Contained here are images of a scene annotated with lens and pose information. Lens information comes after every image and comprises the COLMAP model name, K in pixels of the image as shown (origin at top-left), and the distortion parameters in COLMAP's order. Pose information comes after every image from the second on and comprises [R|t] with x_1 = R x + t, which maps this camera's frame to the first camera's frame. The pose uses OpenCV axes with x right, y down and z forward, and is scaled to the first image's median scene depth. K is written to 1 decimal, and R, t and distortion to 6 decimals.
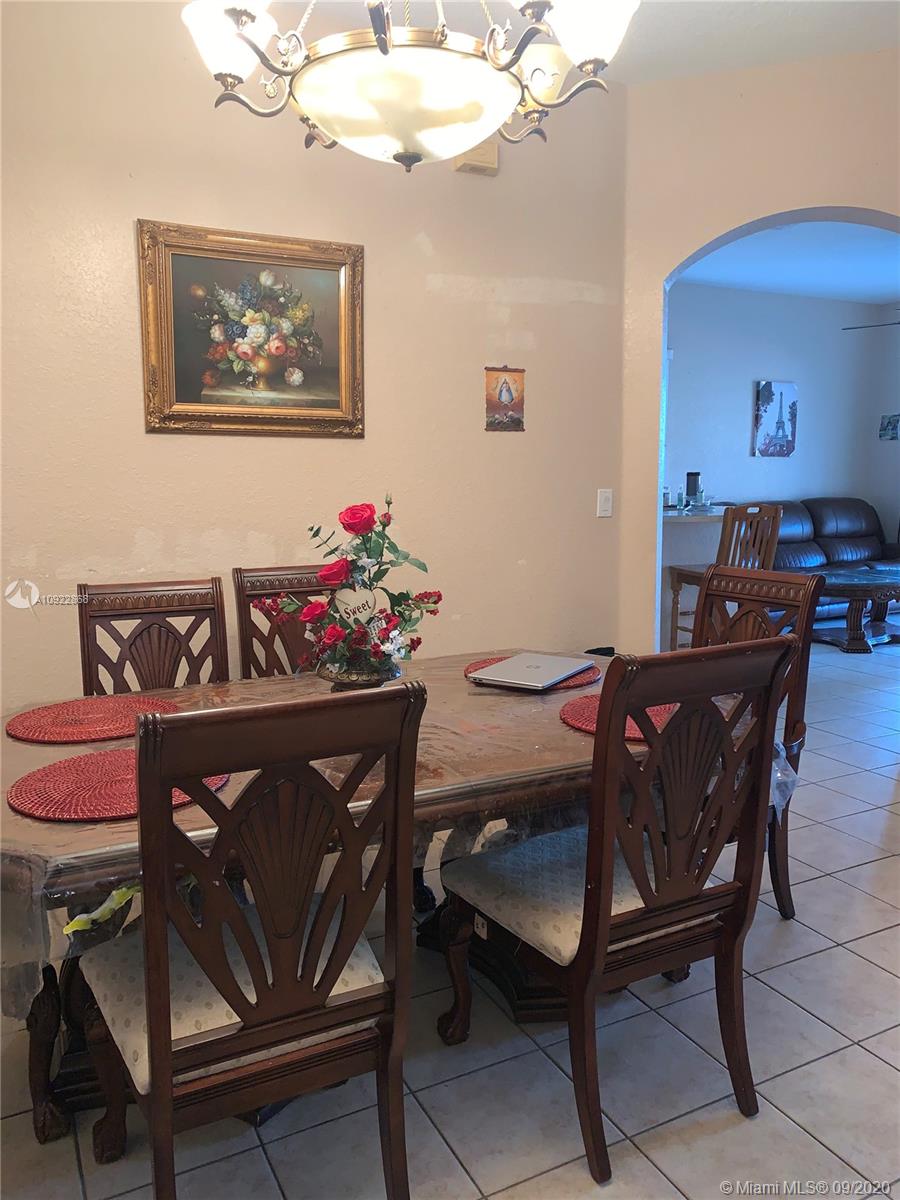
lens RADIAL K [[901.6, 0, 447.6], [0, 901.6, 598.6], [0, 0, 1]] dist [-0.007075, -0.007127]
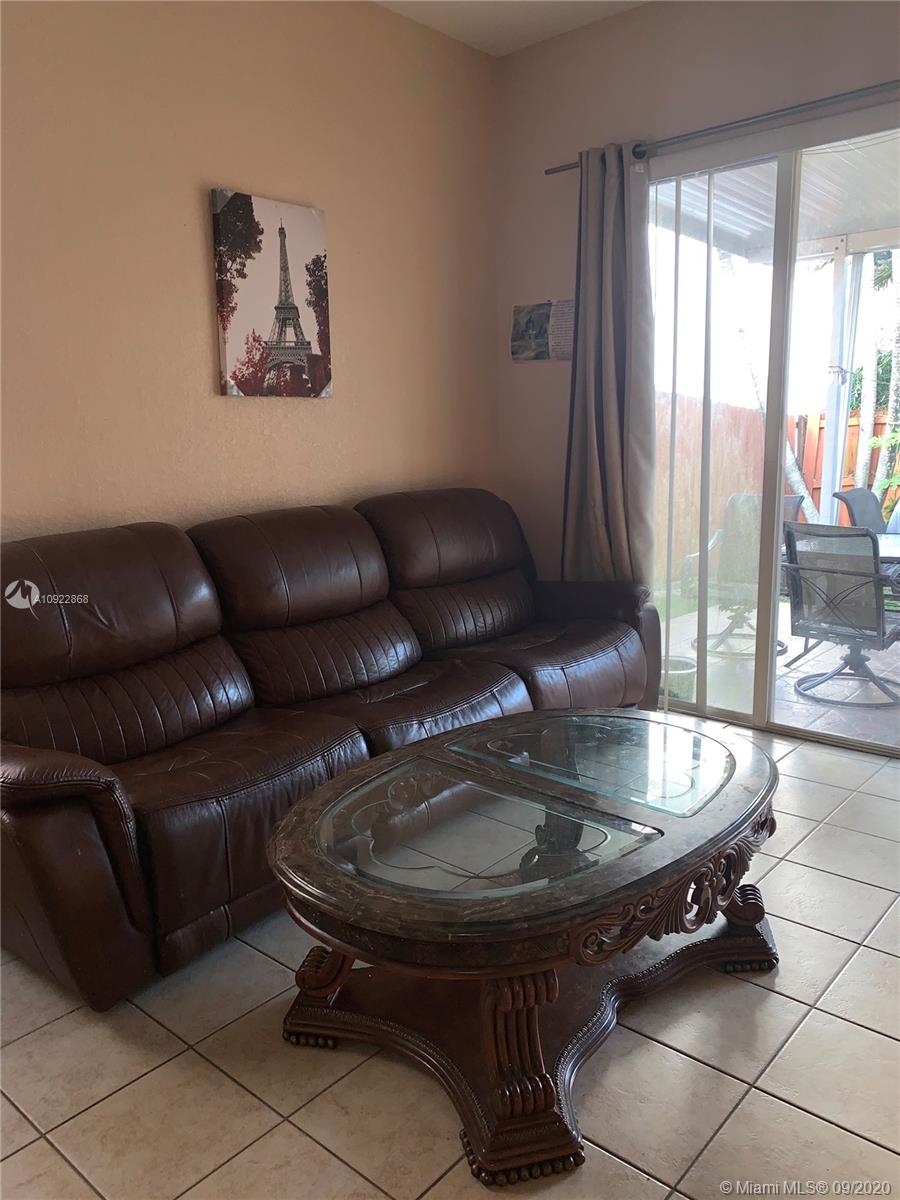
lens RADIAL K [[901.6, 0, 450.2], [0, 901.6, 601.5], [0, 0, 1]] dist [-0.007075, -0.007127]
pose [[0.926923, -0.076898, 0.367287, 0.281510], [0.059477, 0.996512, 0.058536, -0.087201], [-0.370507, -0.032414, 0.928264, 0.605551]]
